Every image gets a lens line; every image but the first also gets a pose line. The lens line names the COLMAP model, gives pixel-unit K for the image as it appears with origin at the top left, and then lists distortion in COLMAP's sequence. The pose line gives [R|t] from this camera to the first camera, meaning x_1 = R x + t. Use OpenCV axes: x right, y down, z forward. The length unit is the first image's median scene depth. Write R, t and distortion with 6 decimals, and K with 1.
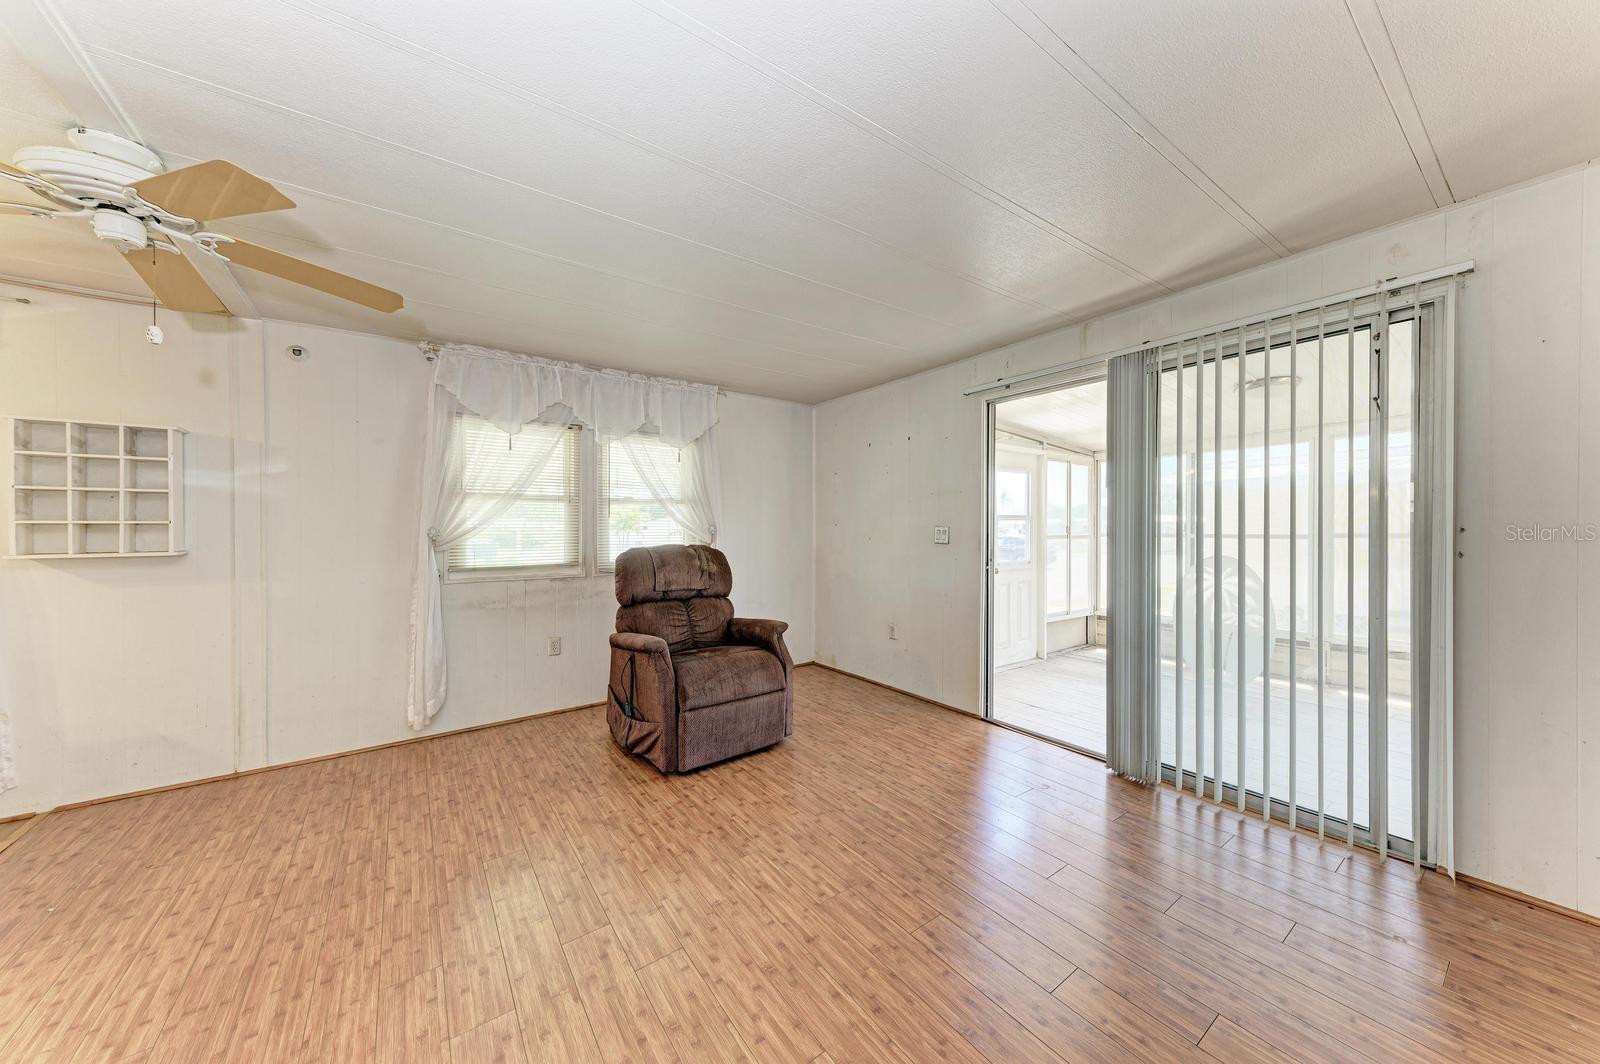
lens RADIAL K [[538.9, 0, 800.0], [0, 538.9, 532.0], [0, 0, 1]] dist [0.022811, -0.005956]
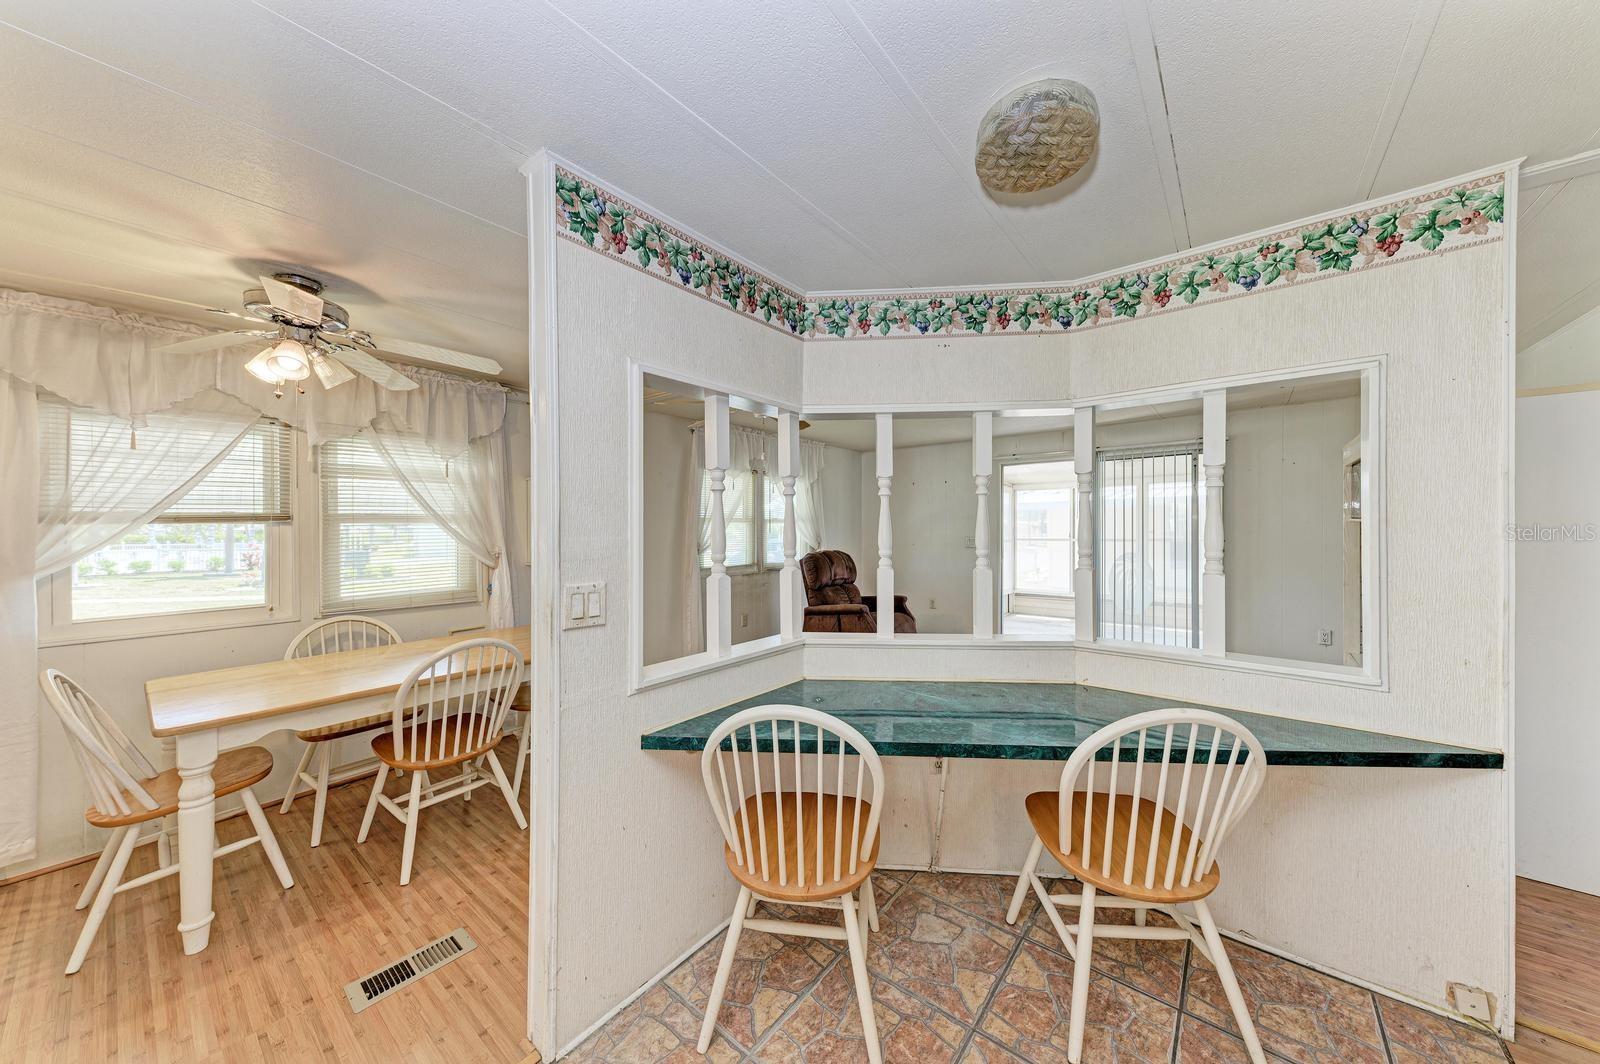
lens RADIAL K [[538.9, 0, 800.0], [0, 538.9, 532.0], [0, 0, 1]] dist [0.022811, -0.005956]
pose [[0.964811, -0.004487, 0.262908, -1.384541], [0.005732, 0.999976, -0.003971, -0.046322], [-0.262884, 0.005339, 0.964813, -0.926867]]
